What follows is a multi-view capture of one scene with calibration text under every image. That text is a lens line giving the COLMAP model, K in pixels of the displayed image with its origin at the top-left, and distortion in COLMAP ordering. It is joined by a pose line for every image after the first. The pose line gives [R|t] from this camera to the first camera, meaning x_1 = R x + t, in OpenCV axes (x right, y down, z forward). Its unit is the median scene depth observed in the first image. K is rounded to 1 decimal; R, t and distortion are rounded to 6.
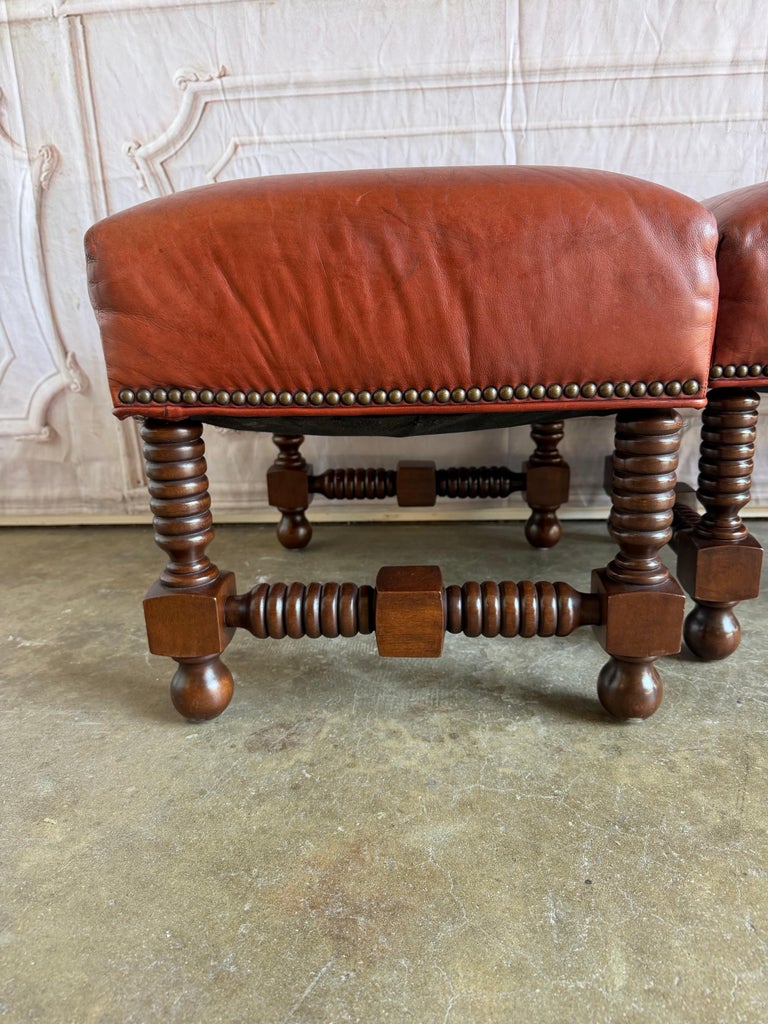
lens RADIAL K [[678.5, 0, 366.6], [0, 678.5, 539.8], [0, 0, 1]] dist [0.002515, -0.028271]
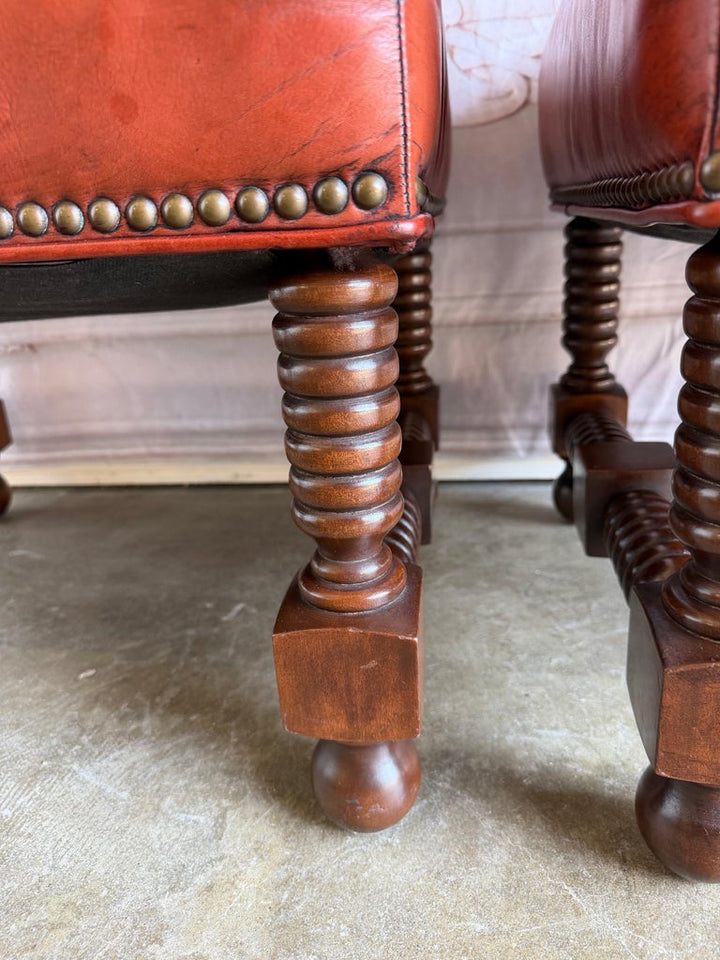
lens RADIAL K [[636.0, 0, 362.2], [0, 636.0, 482.4], [0, 0, 1]] dist [0.002515, -0.028271]
pose [[0.997817, -0.014764, -0.064362, 0.241732], [0.019342, 0.997282, 0.071095, -0.082561], [0.063137, -0.072184, 0.995391, 0.450106]]
